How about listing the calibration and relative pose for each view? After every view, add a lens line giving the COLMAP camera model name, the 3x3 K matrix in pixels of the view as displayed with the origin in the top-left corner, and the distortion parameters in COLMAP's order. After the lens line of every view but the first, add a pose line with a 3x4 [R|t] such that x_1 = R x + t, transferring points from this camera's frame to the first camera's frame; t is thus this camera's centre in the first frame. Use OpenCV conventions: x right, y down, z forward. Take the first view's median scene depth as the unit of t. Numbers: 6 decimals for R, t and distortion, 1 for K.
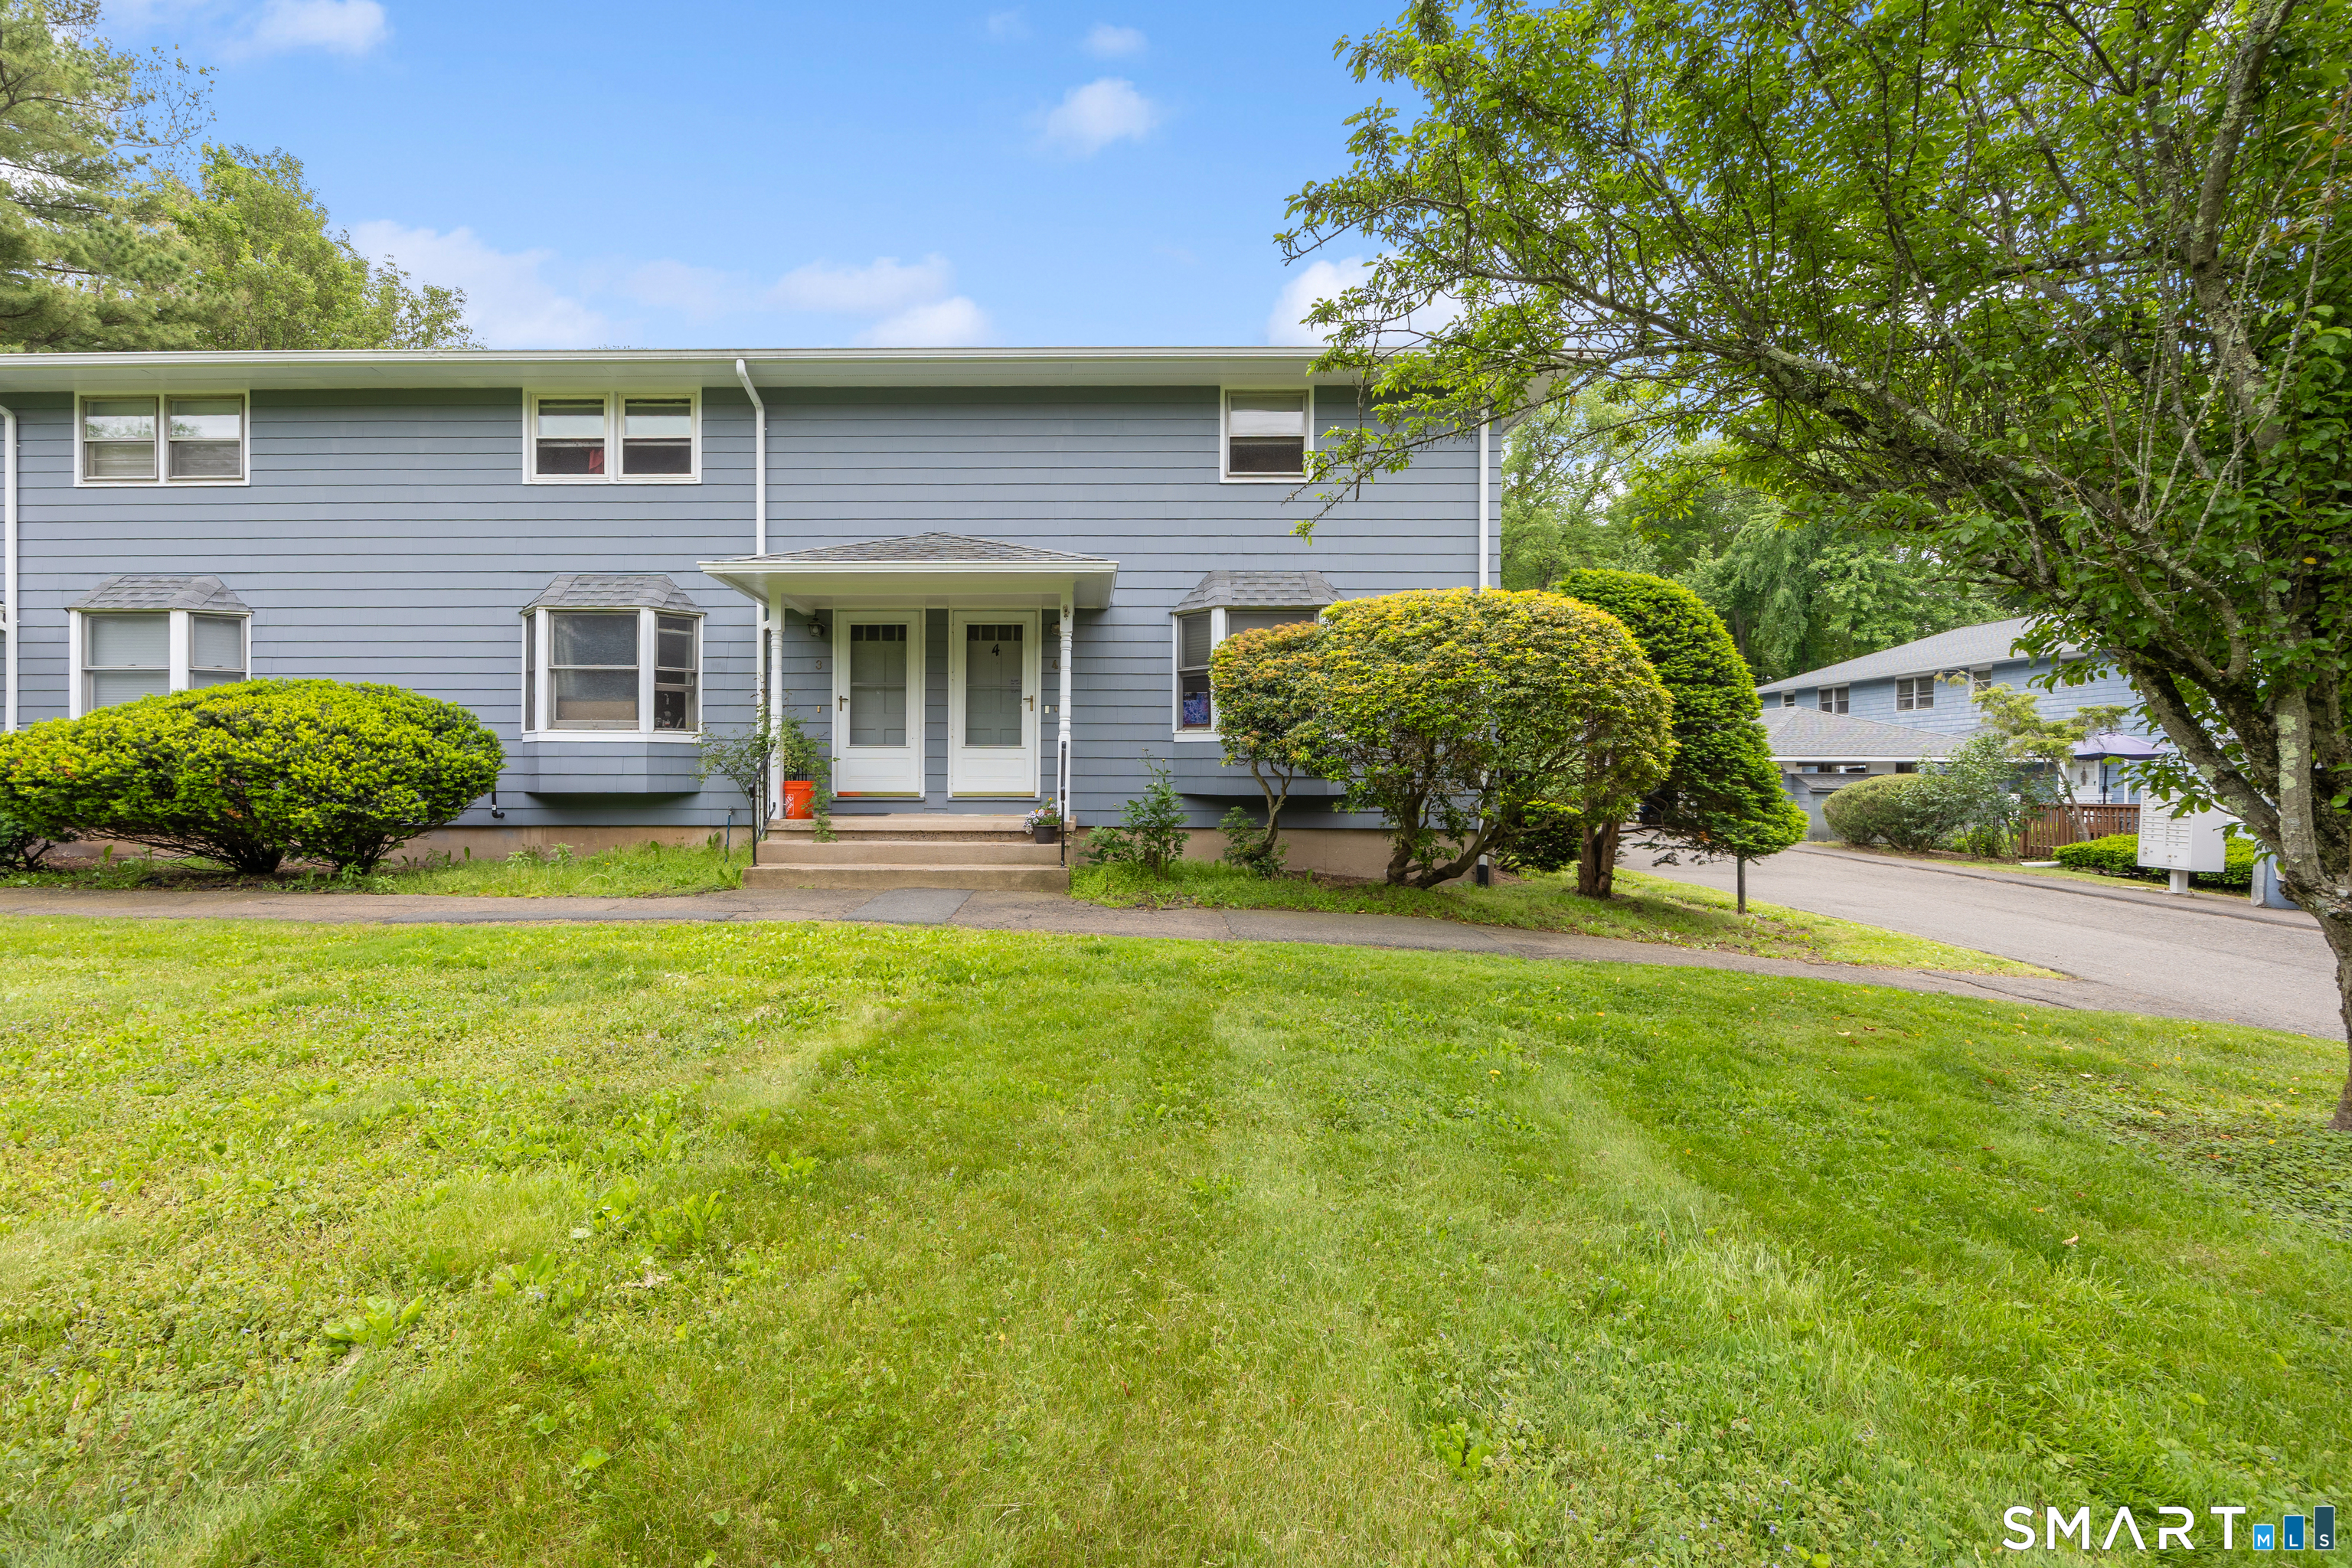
lens RADIAL K [[917.6, 0, 1179.2], [0, 917.6, 777.4], [0, 0, 1]] dist [0.003663, 0.000151]
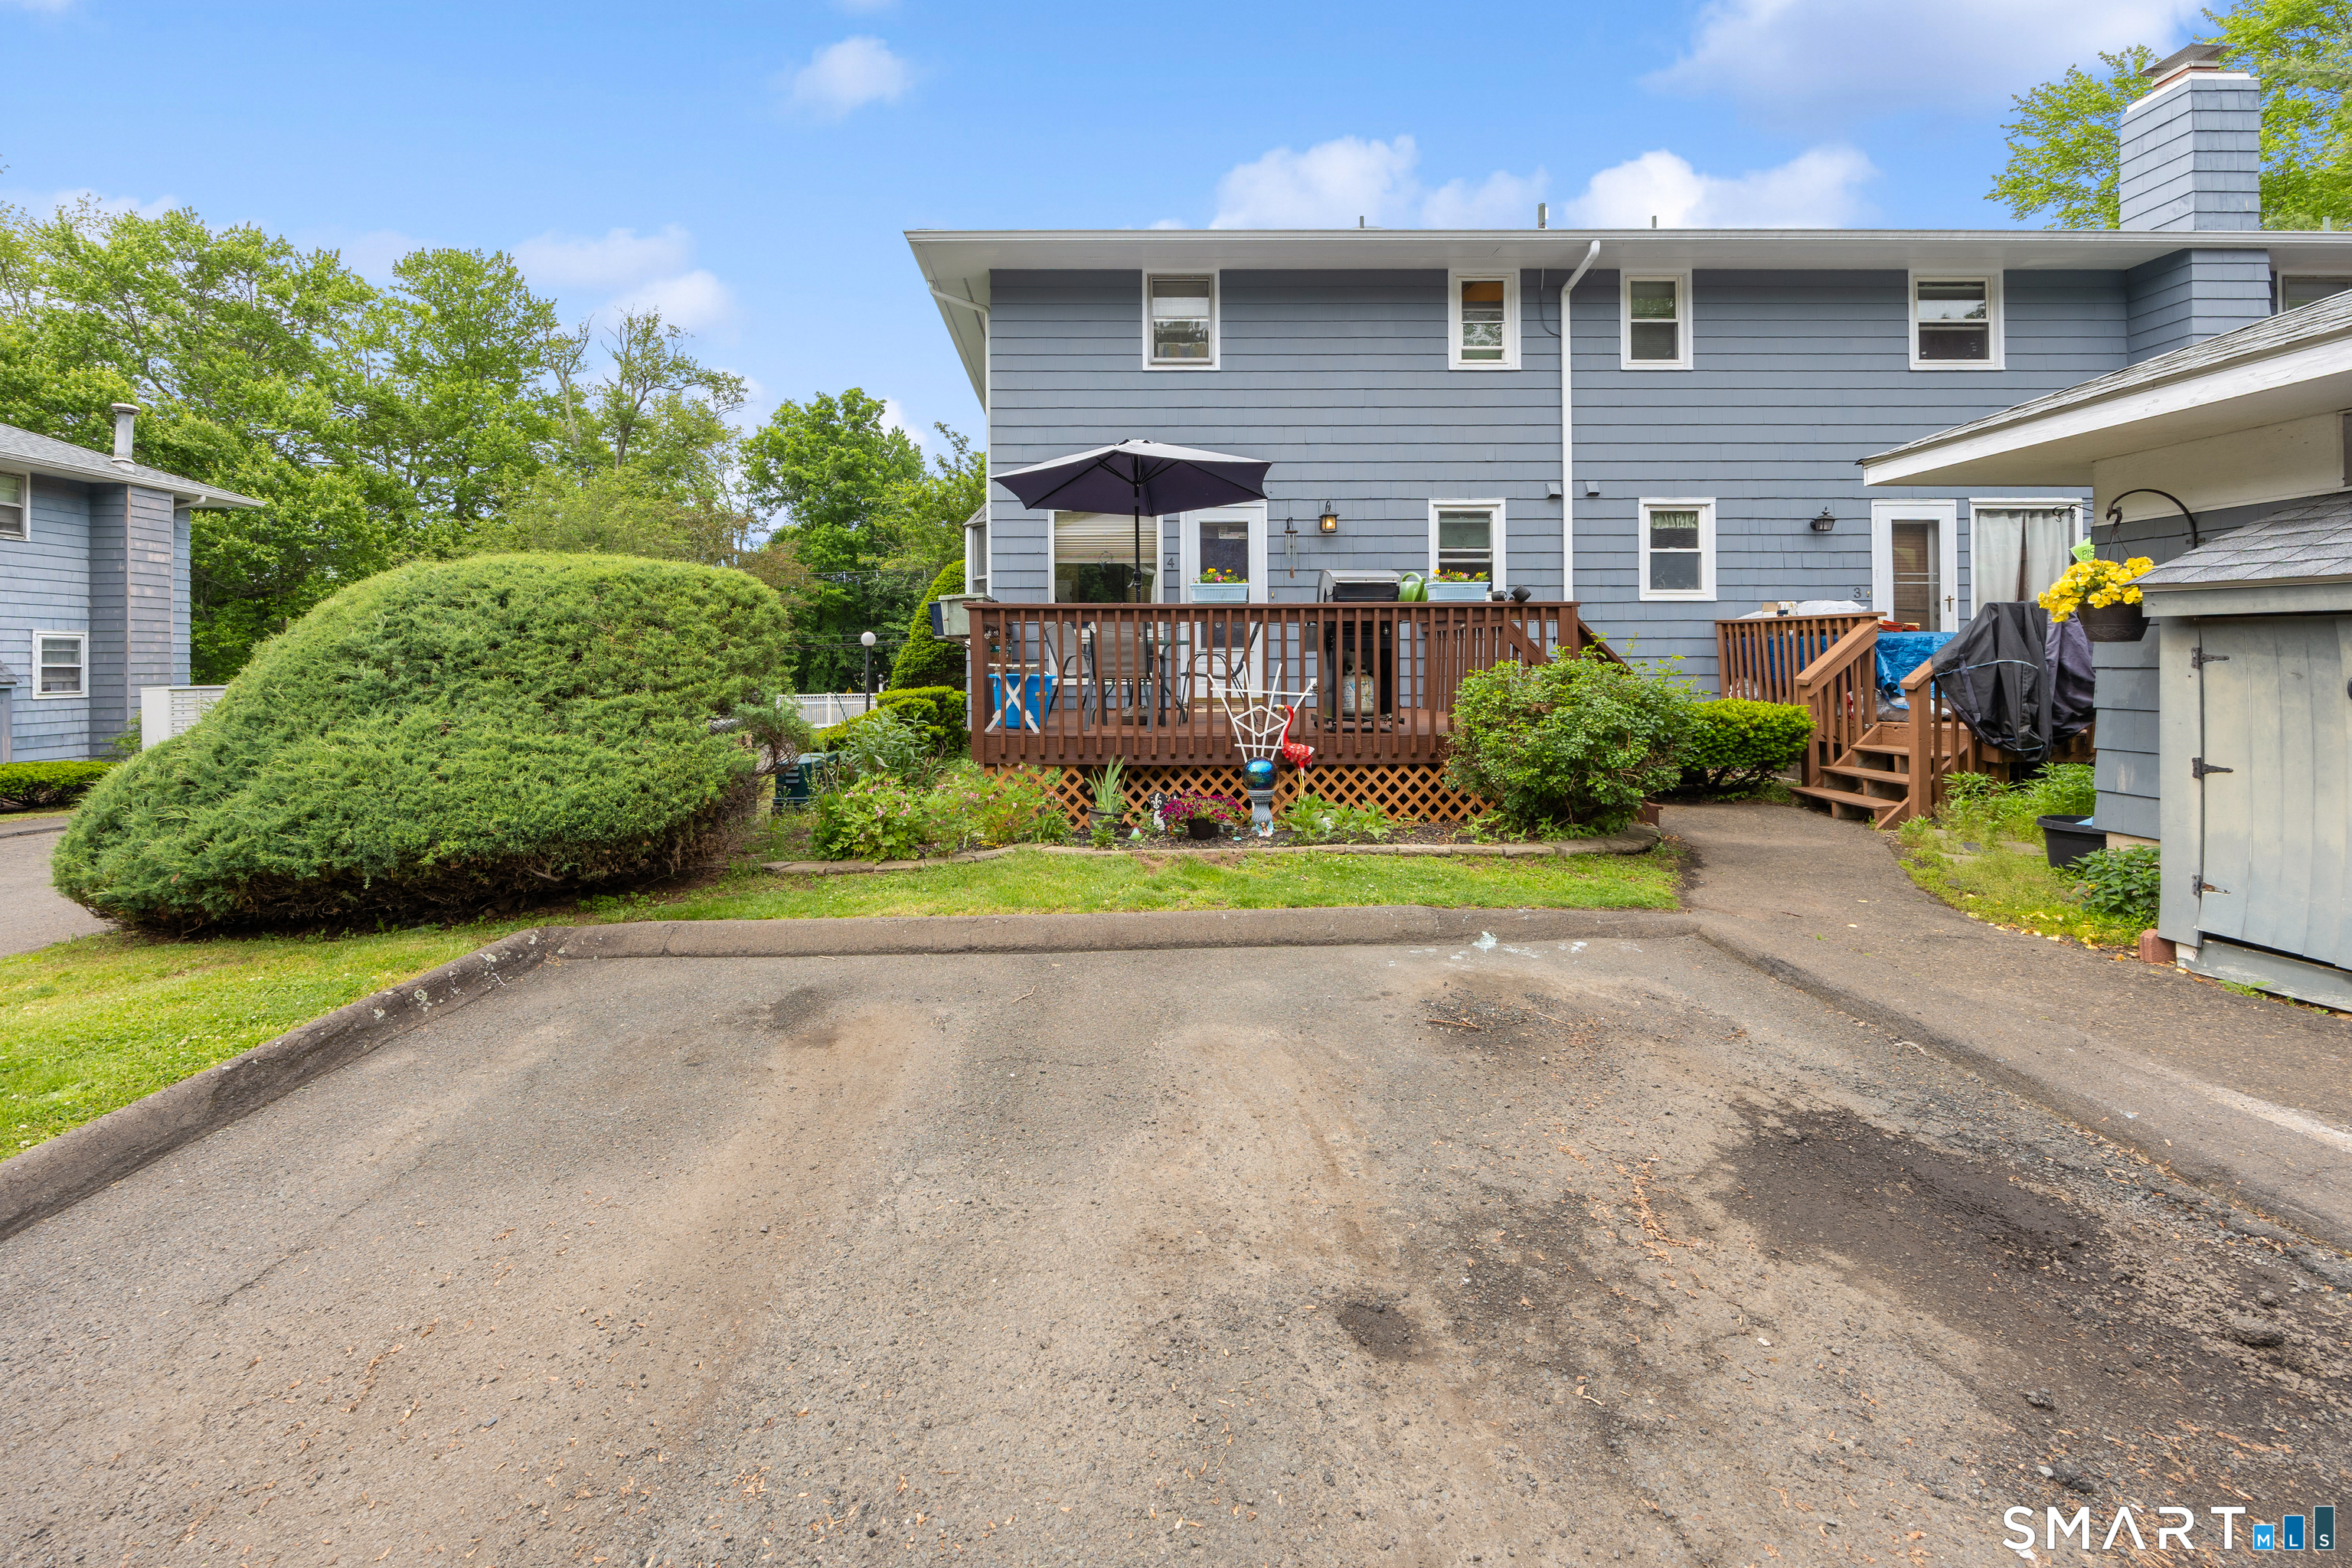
lens RADIAL K [[917.6, 0, 1130.3], [0, 917.6, 667.3], [0, 0, 1]] dist [0.003663, 0.000151]
pose [[0.998913, -0.010008, 0.045536, -1.148957], [0.009852, 0.999945, 0.003659, -0.010743], [-0.045570, -0.003207, 0.998956, 0.044144]]
